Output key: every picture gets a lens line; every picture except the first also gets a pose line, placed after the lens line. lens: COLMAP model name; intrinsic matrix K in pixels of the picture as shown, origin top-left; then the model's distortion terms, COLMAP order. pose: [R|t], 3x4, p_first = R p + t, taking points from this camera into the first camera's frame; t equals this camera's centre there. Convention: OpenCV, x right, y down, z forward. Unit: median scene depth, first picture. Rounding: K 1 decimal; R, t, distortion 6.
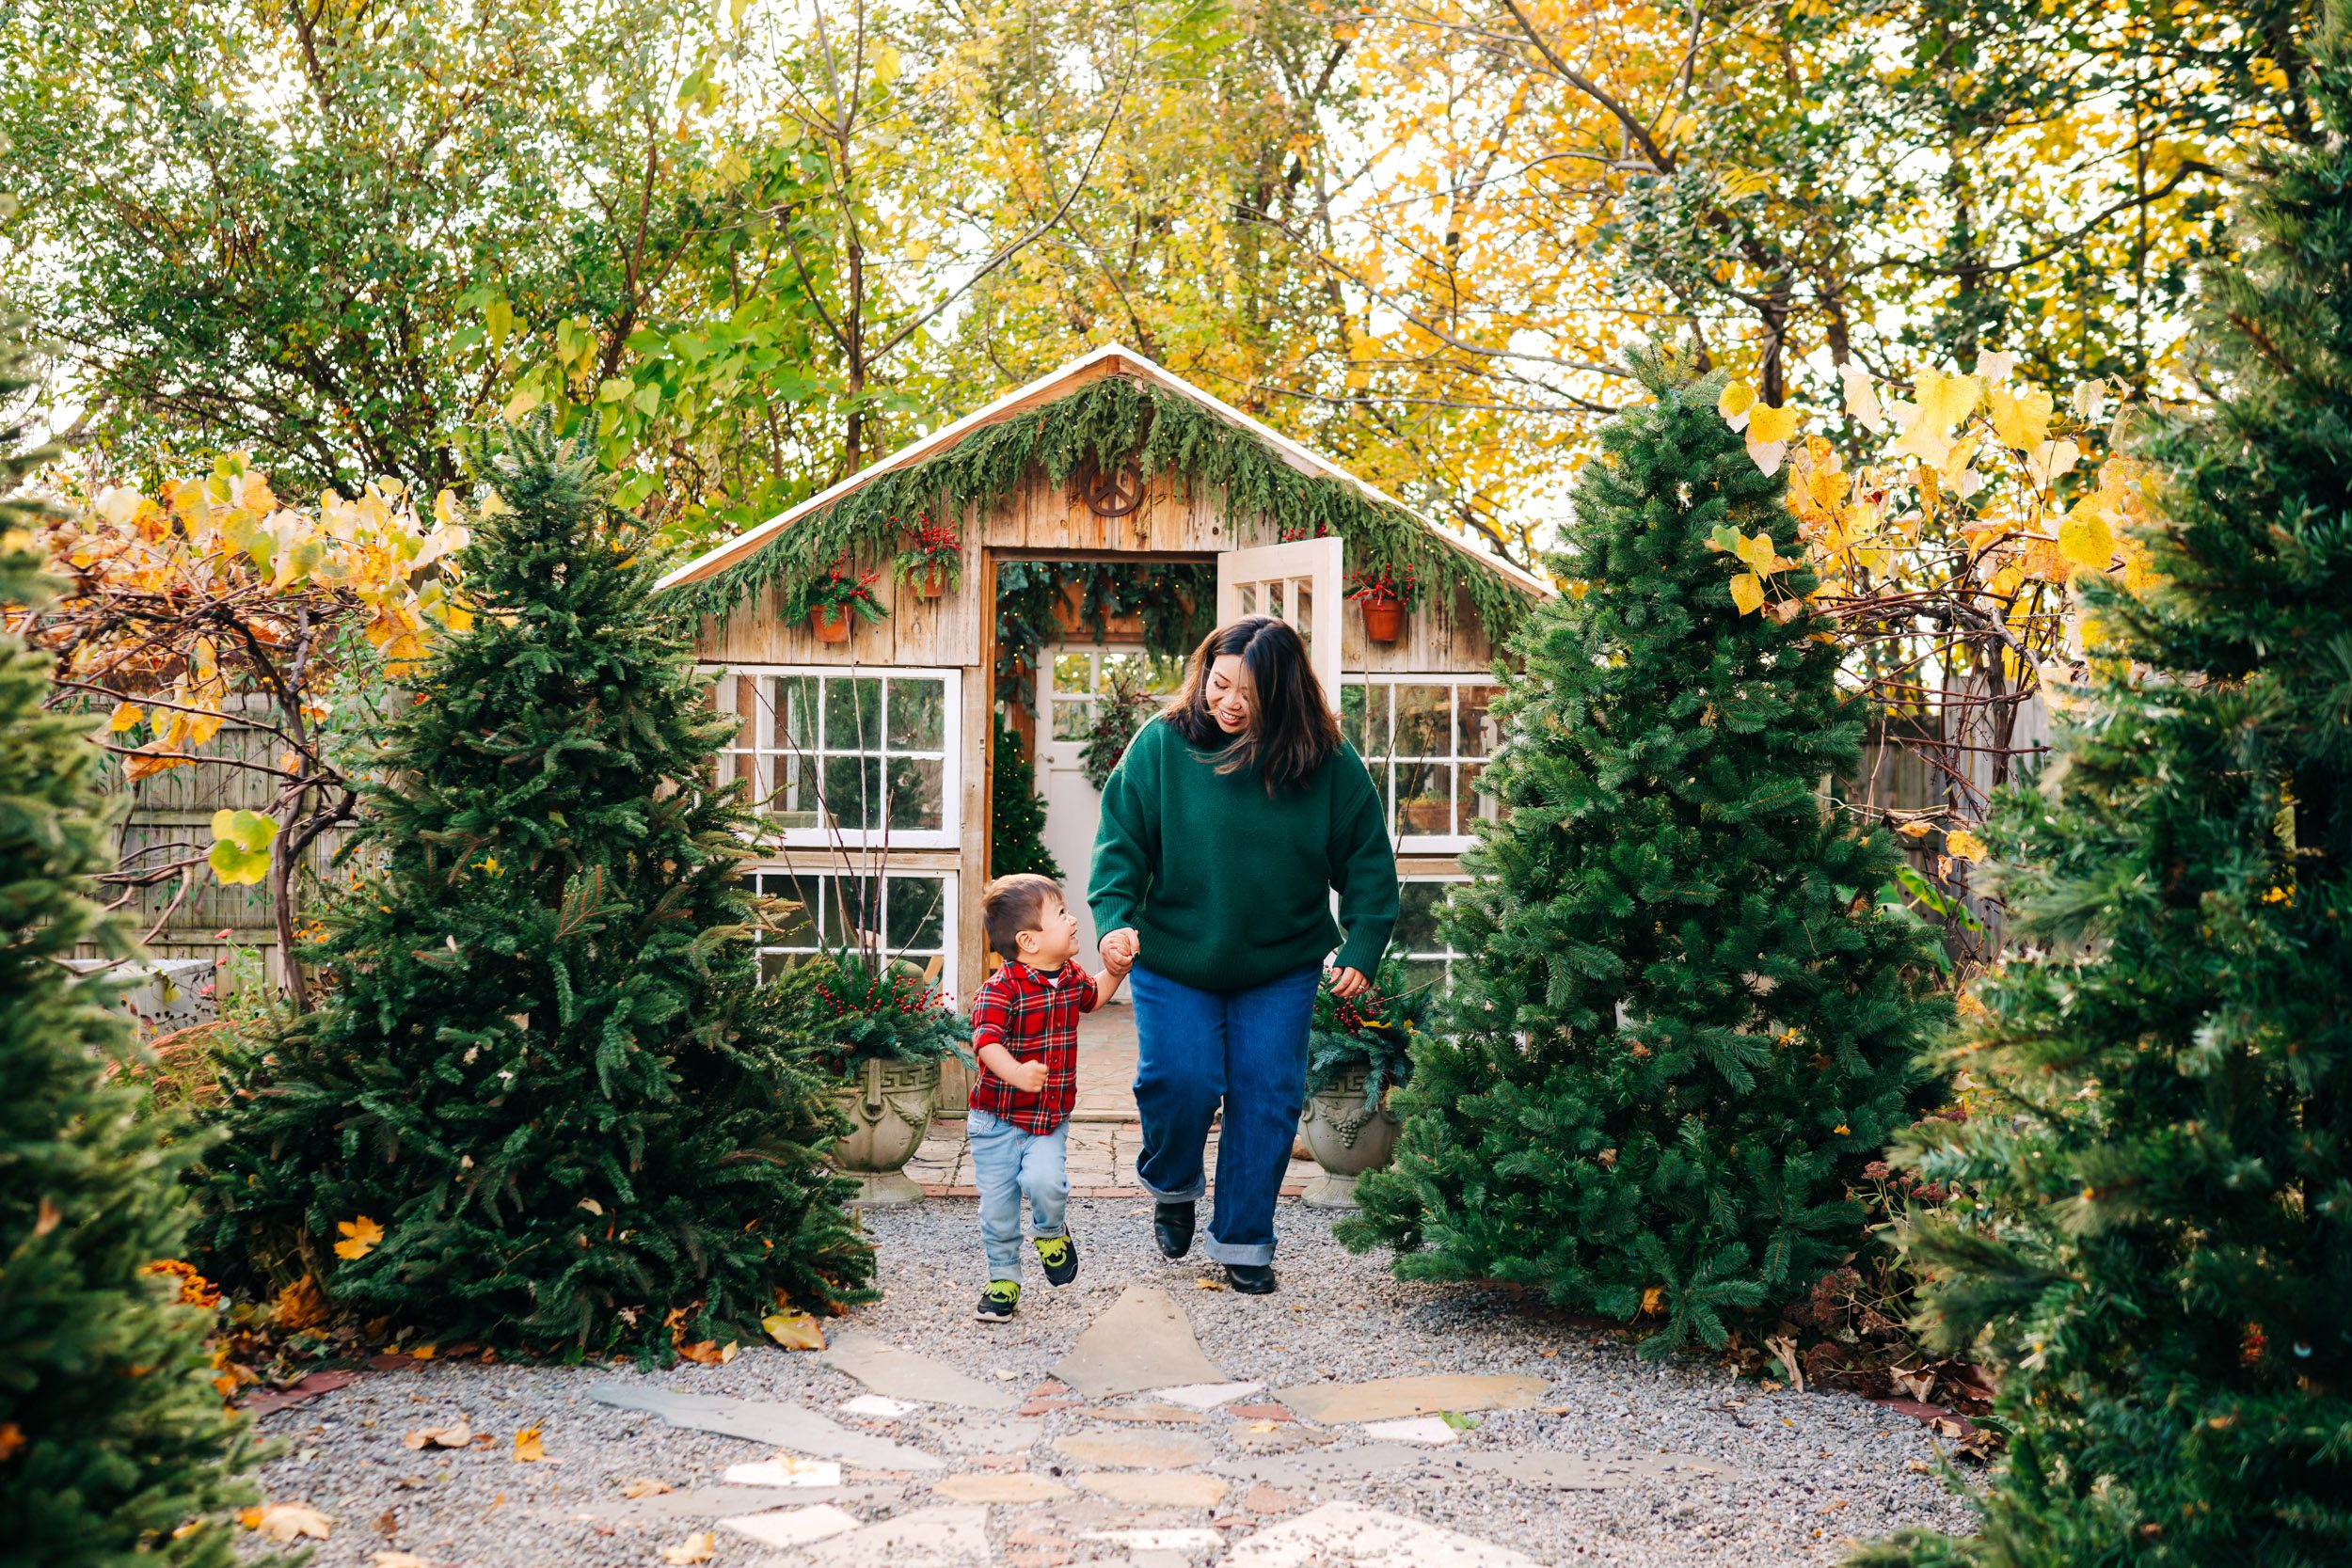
lens RADIAL K [[2751.8, 0, 1176.0], [0, 2751.8, 784.0], [0, 0, 1]] dist [-0.008736, -0.008061]
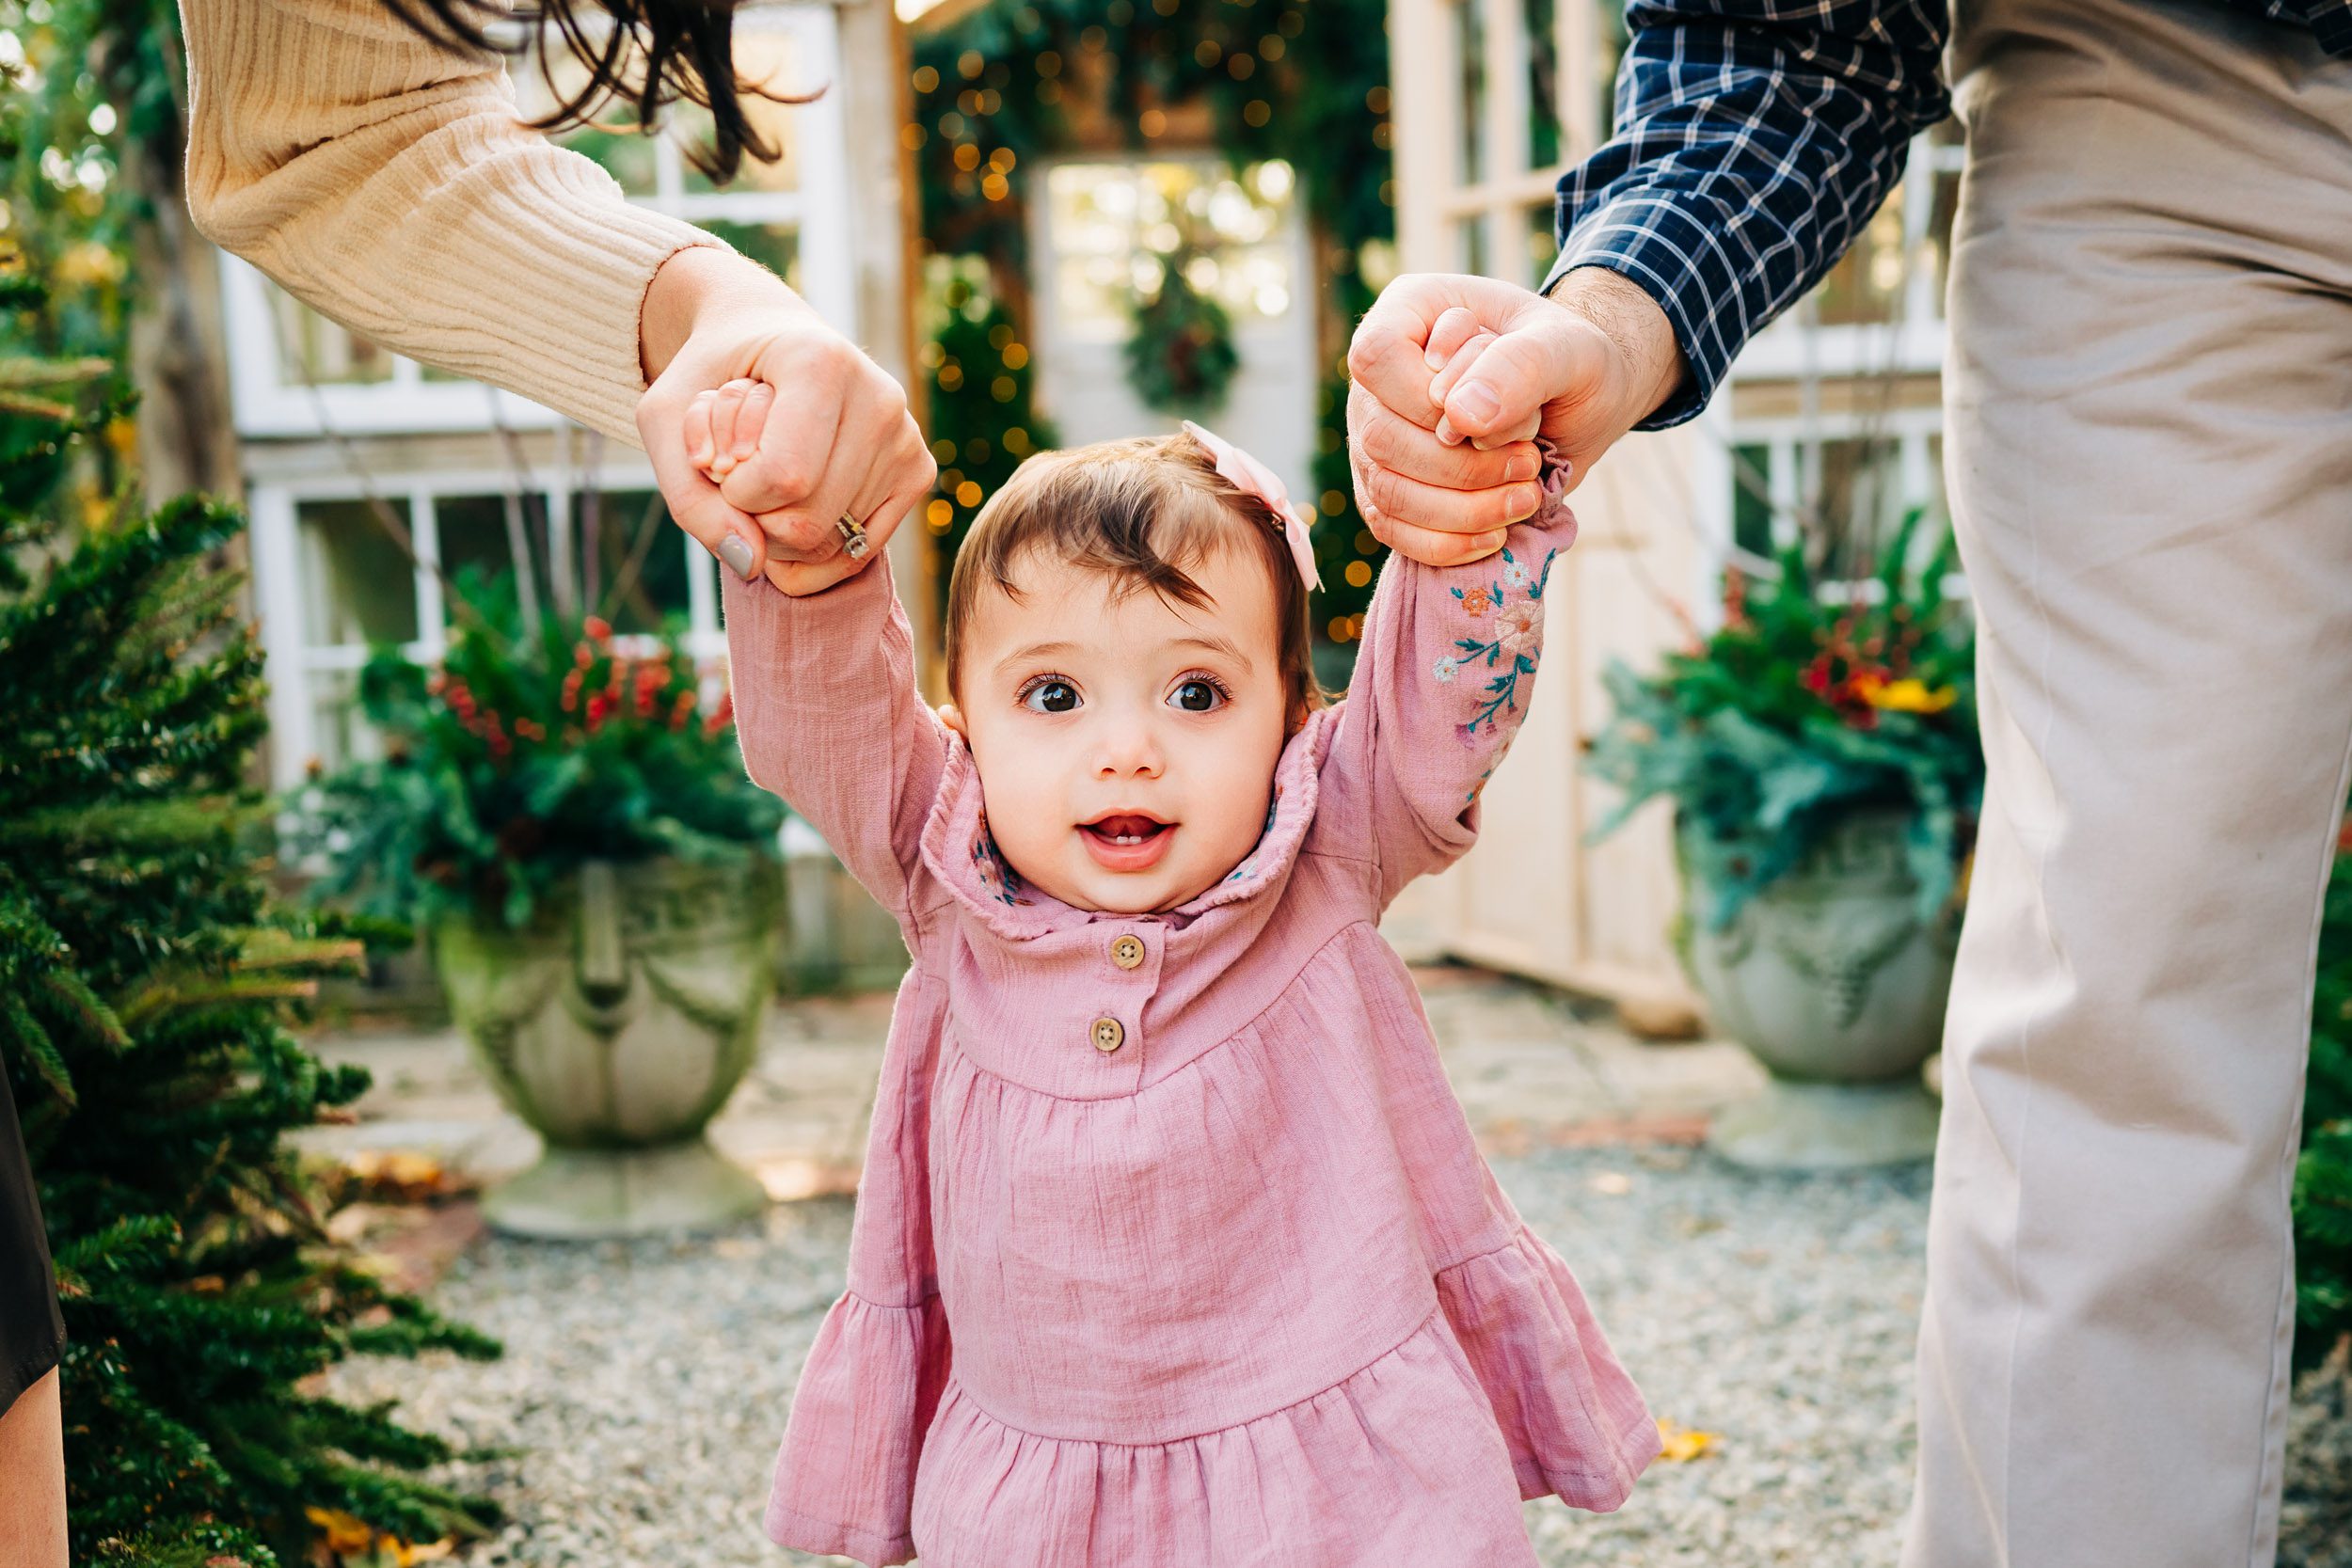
lens RADIAL K [[2751.8, 0, 1176.0], [0, 2751.8, 784.0], [0, 0, 1]] dist [-0.008736, -0.008061]
pose [[0.998011, -0.058037, -0.024602, -0.017706], [0.059470, 0.996293, 0.062159, 0.061589], [0.020903, -0.063499, 0.997763, 0.546078]]
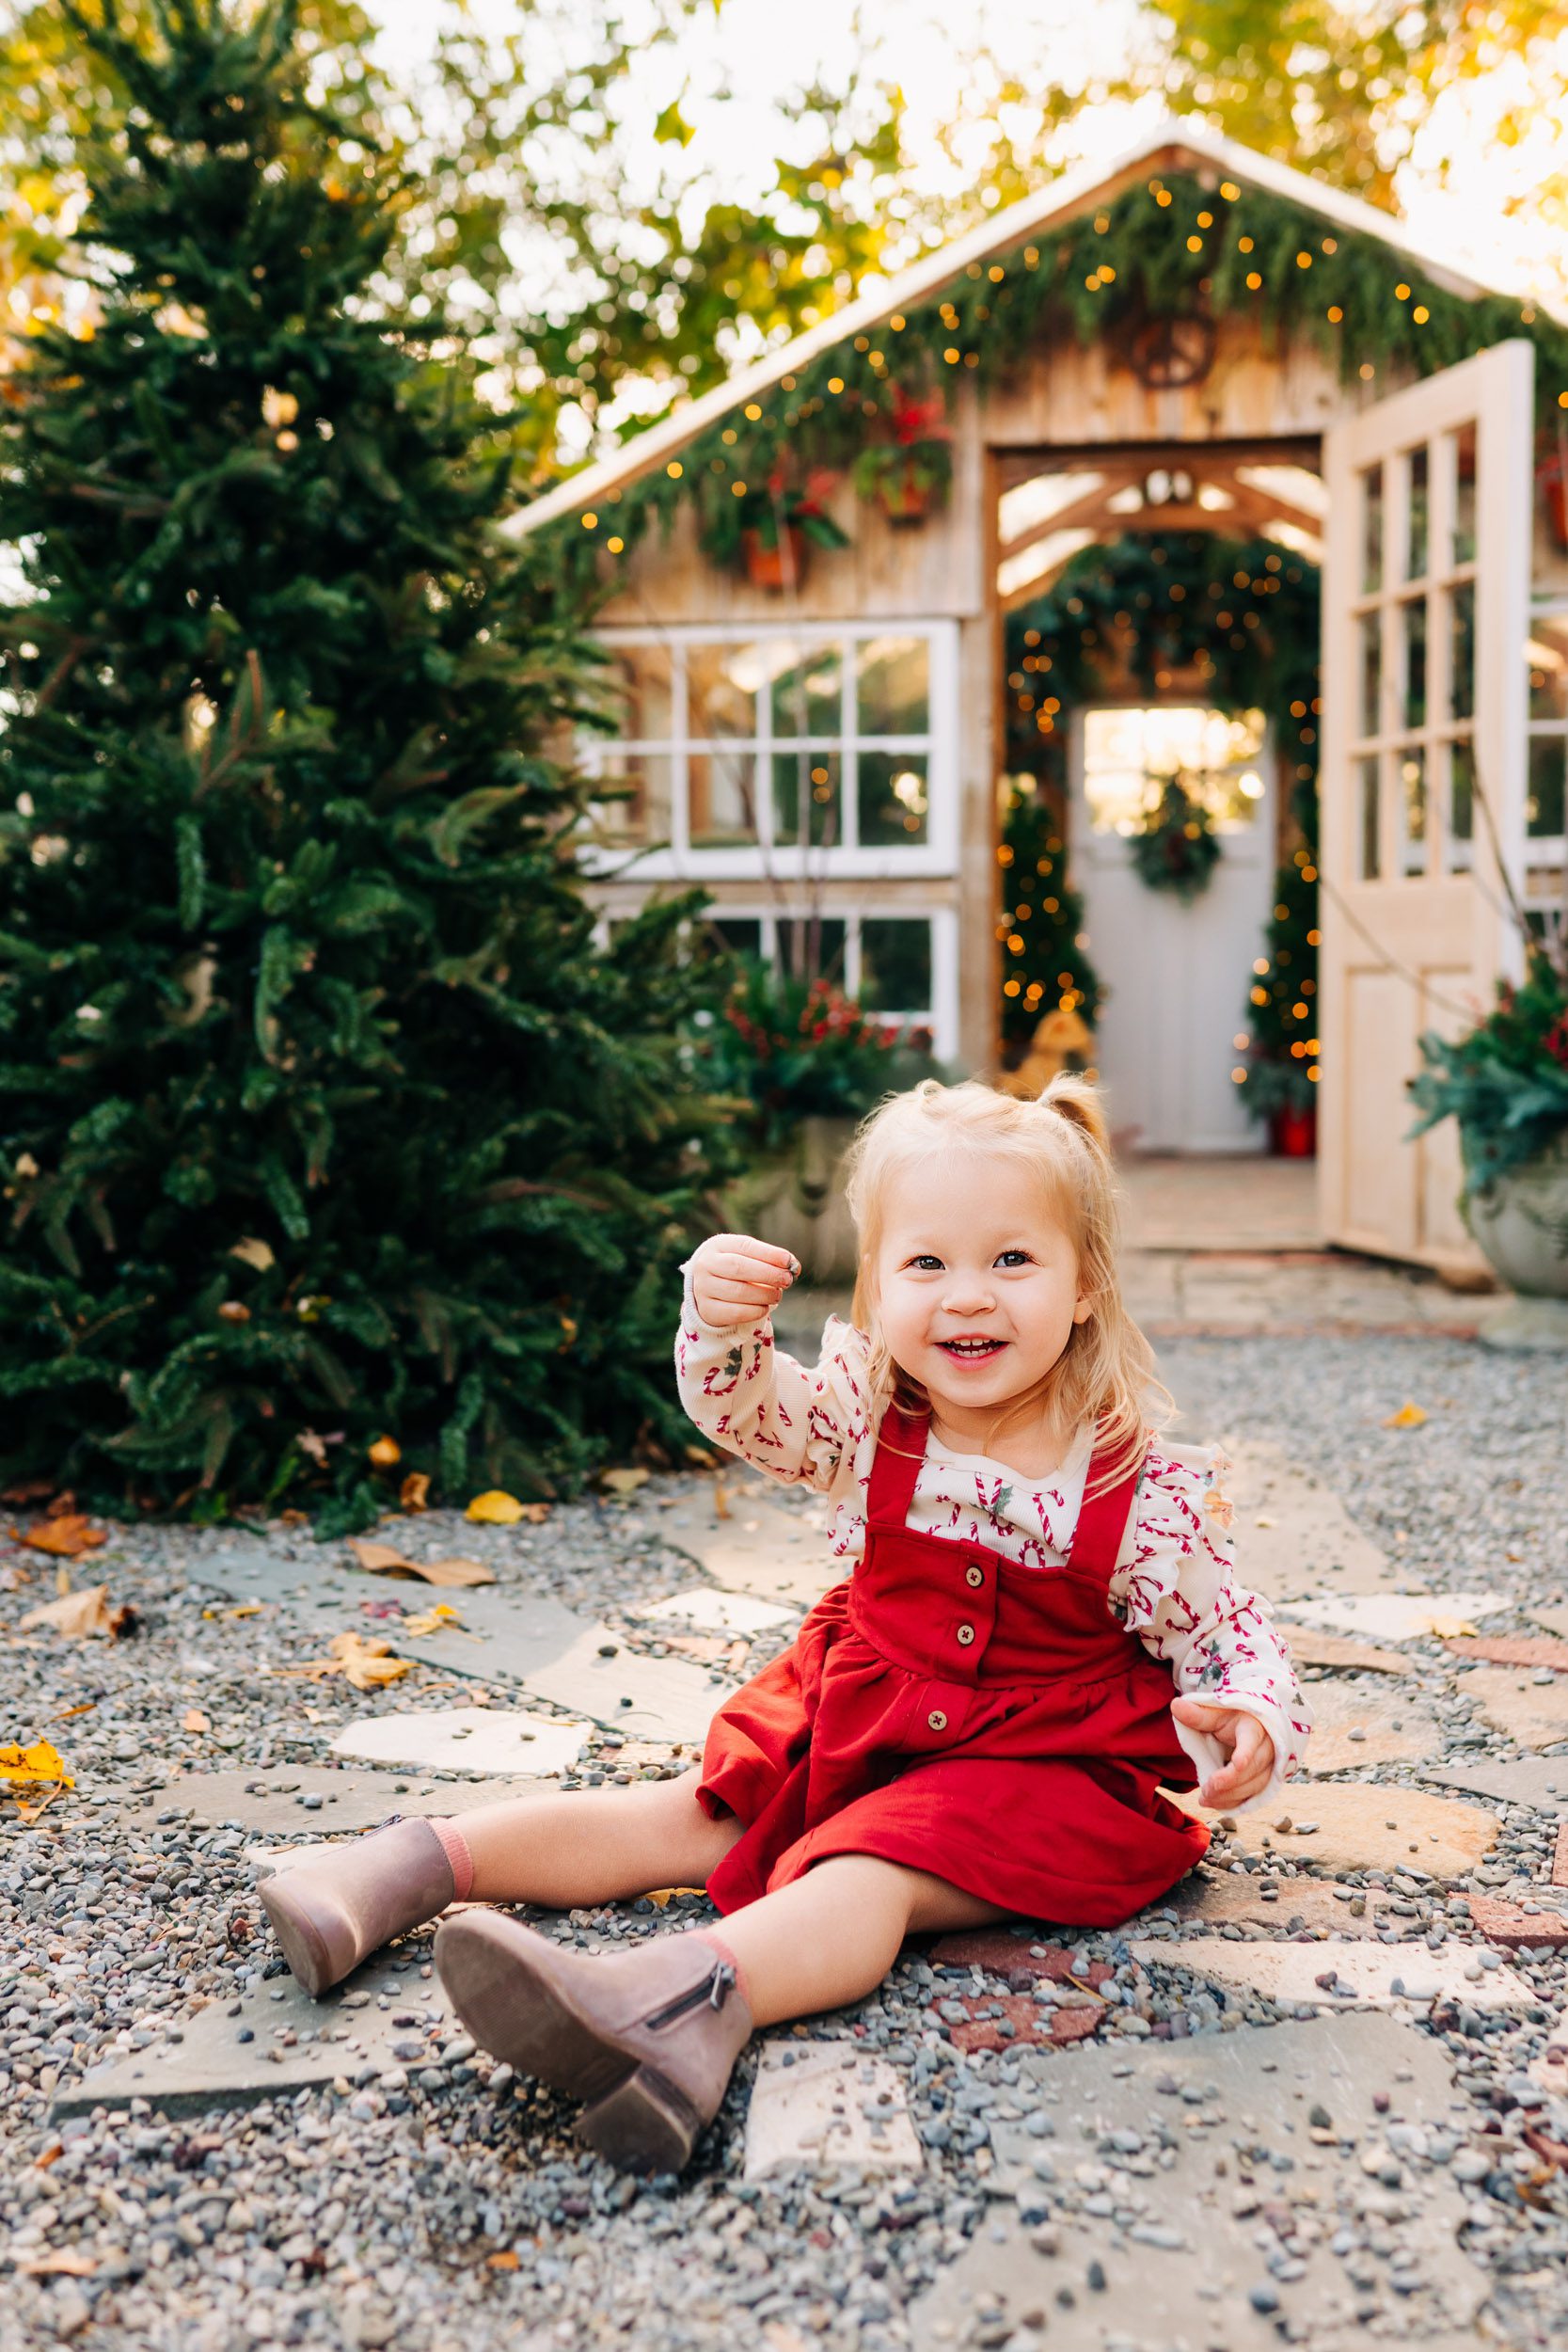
lens RADIAL K [[2461.1, 0, 605.1], [0, 2461.1, 1176.8], [0, 0, 1]] dist [0.003439, -0.019666]
pose [[0.969614, -0.006958, -0.244539, -0.010607], [0.014961, 0.999411, 0.030885, 0.083313], [0.244180, -0.033605, 0.969147, 0.352956]]
